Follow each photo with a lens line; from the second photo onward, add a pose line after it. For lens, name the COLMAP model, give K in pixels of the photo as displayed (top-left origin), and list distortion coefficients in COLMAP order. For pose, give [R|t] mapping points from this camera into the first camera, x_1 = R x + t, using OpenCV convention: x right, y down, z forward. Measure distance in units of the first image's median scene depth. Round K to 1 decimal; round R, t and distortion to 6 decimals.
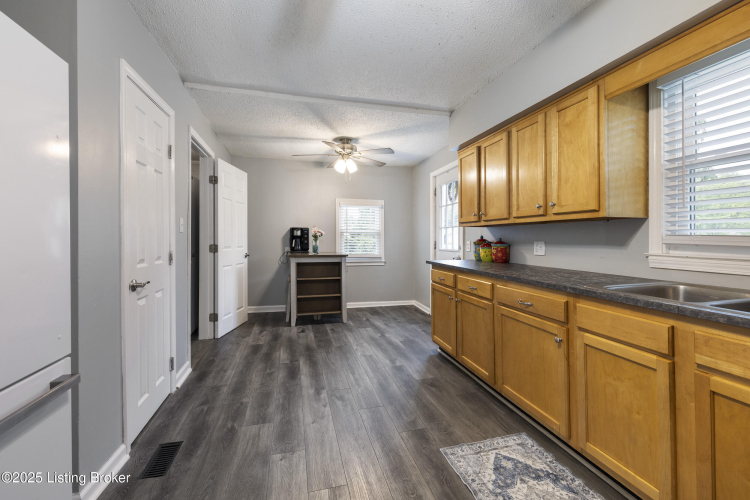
lens RADIAL K [[319.5, 0, 375.2], [0, 319.5, 242.0], [0, 0, 1]] dist [0.021919, 0.000261]
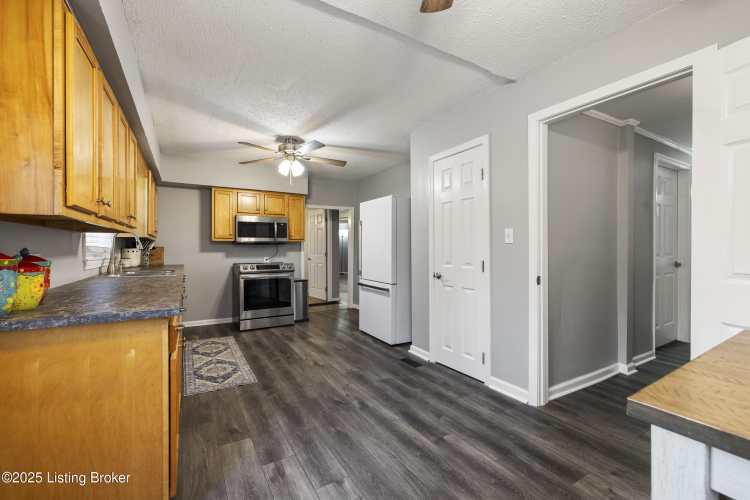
lens RADIAL K [[319.5, 0, 372.5], [0, 319.5, 248.9], [0, 0, 1]] dist [0.021919, 0.000261]
pose [[-0.961915, 0.000007, -0.273350, 0.066830], [-0.003628, 0.999912, 0.012792, -0.026253], [0.273325, 0.013297, -0.961830, 2.024053]]
